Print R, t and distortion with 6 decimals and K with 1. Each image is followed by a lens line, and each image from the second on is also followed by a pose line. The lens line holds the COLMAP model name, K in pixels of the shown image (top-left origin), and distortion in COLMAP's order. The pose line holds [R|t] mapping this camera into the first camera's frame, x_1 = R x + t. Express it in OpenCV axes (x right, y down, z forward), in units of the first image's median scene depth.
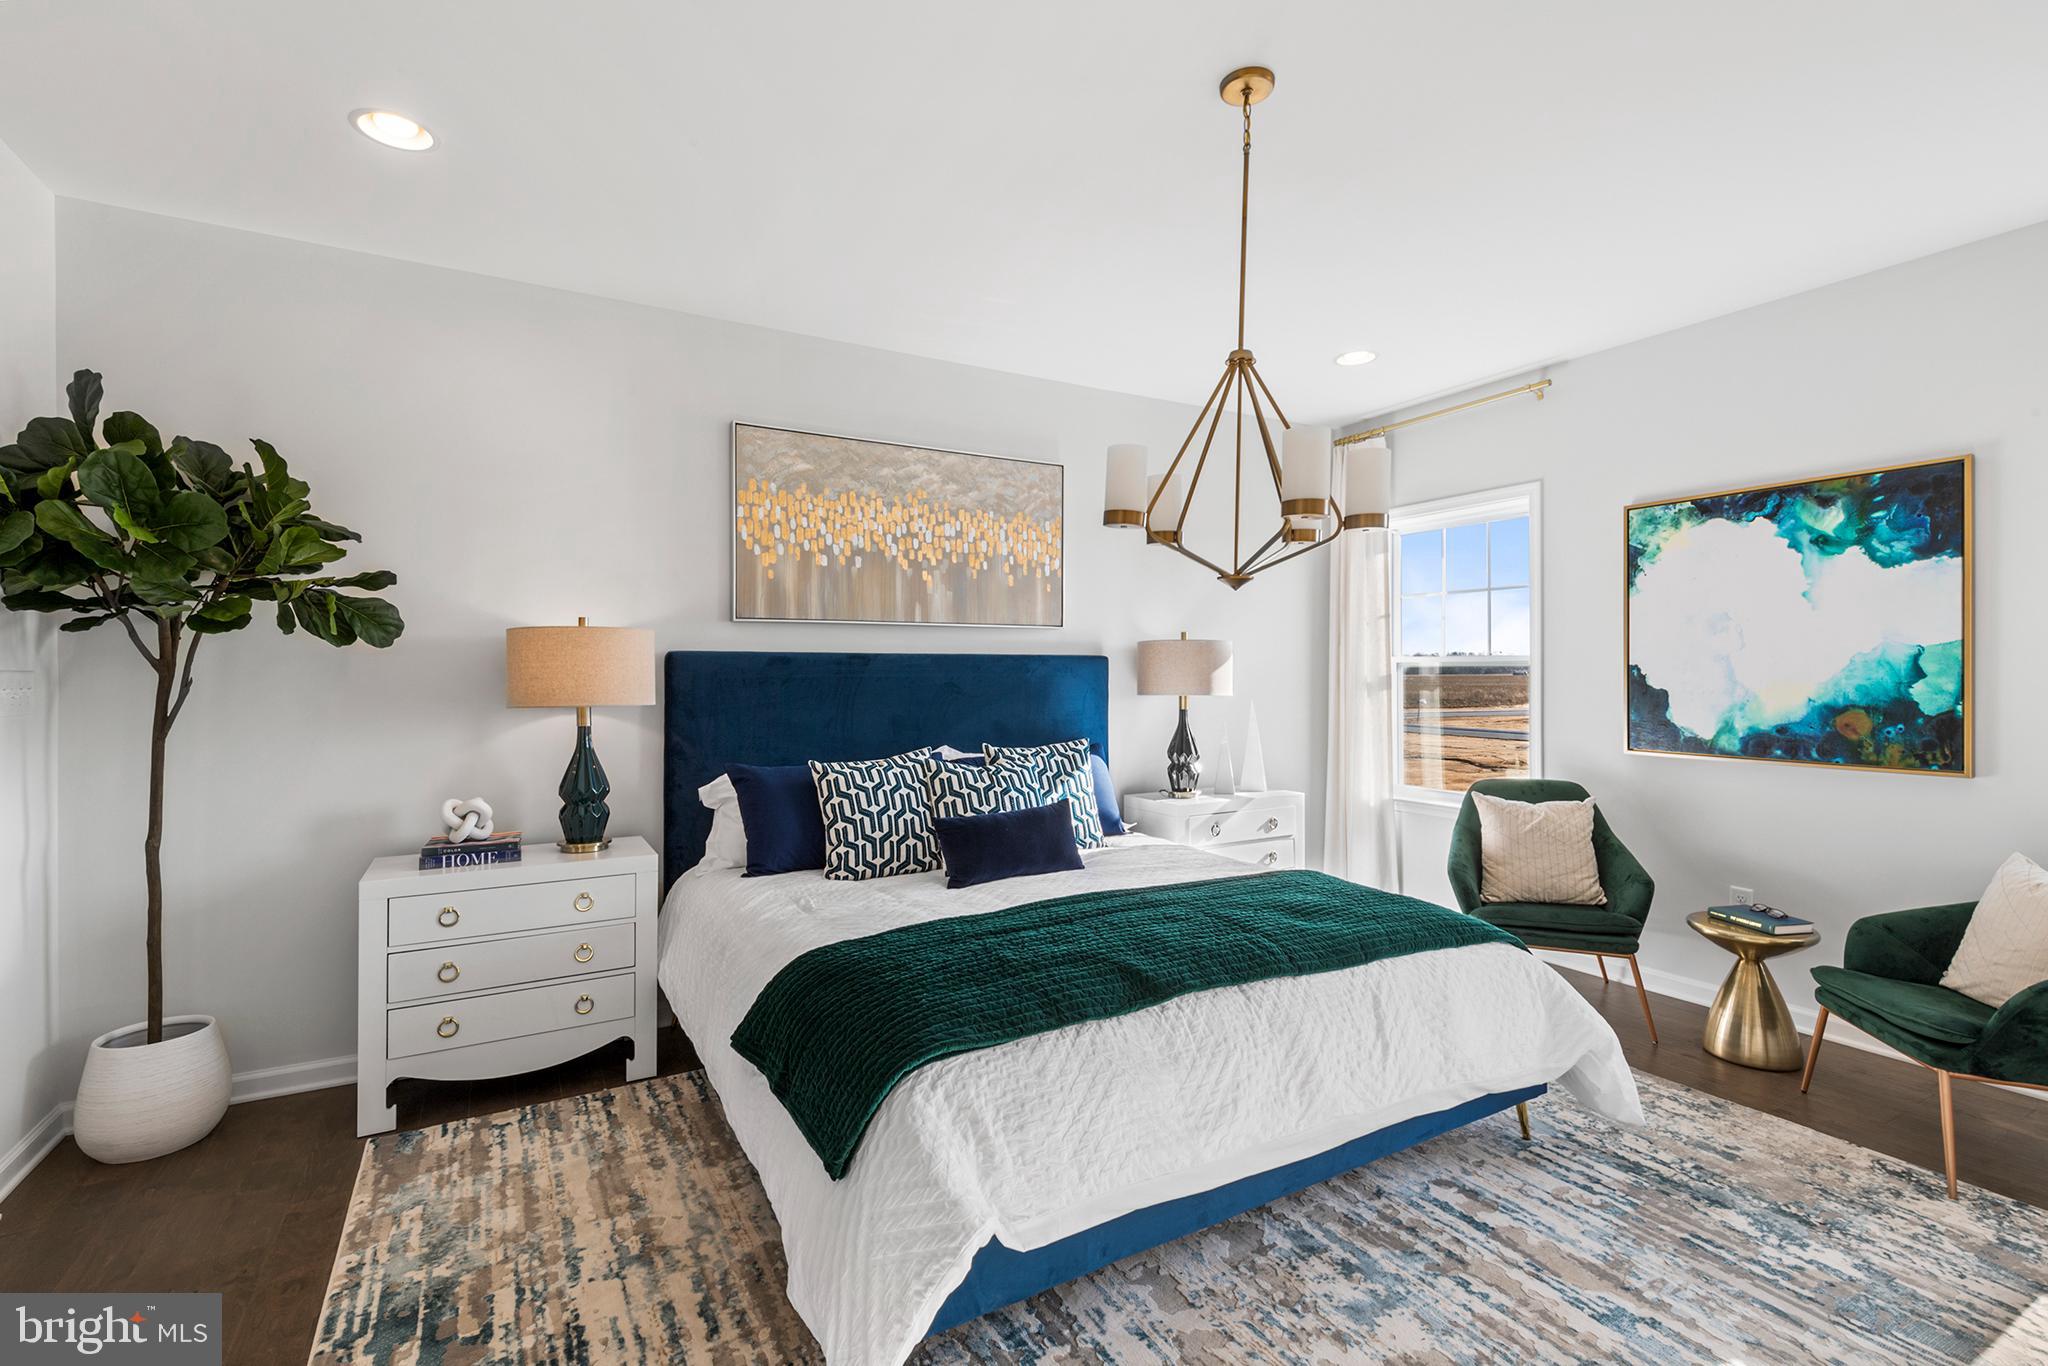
lens RADIAL K [[927.3, 0, 1017.6], [0, 927.3, 674.8], [0, 0, 1]] dist [0.021554, -0.008102]
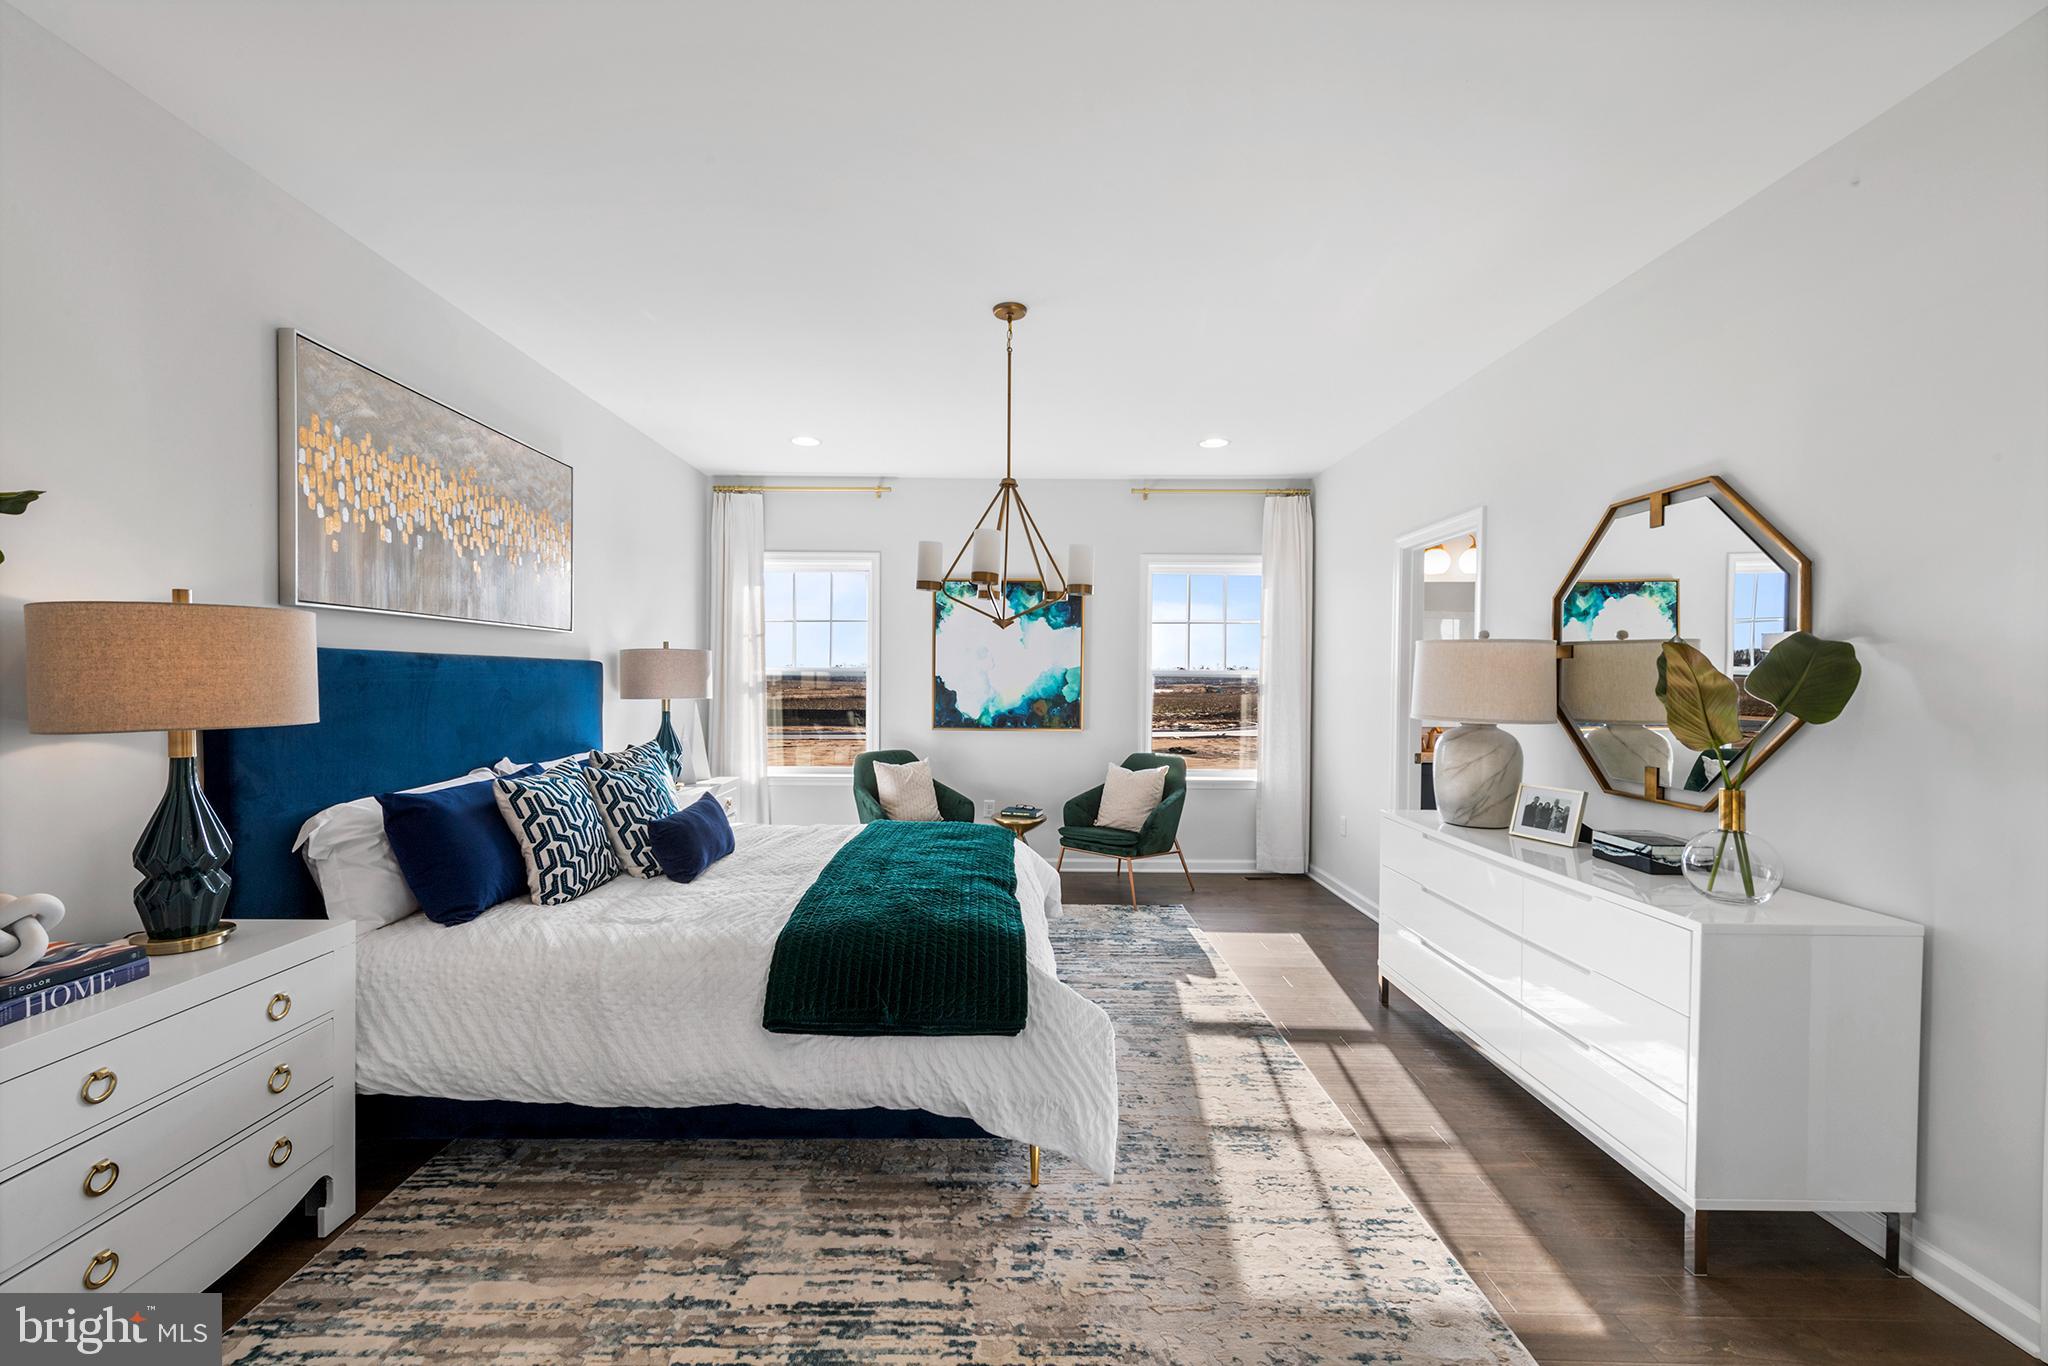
lens RADIAL K [[841.9, 0, 1020.0], [0, 841.9, 697.5], [0, 0, 1]] dist [0.002756, 0.000127]
pose [[0.475012, -0.012983, 0.879883, -0.616324], [-0.007465, 0.999796, 0.018783, -0.001456], [-0.879948, -0.015490, 0.474818, 0.180949]]
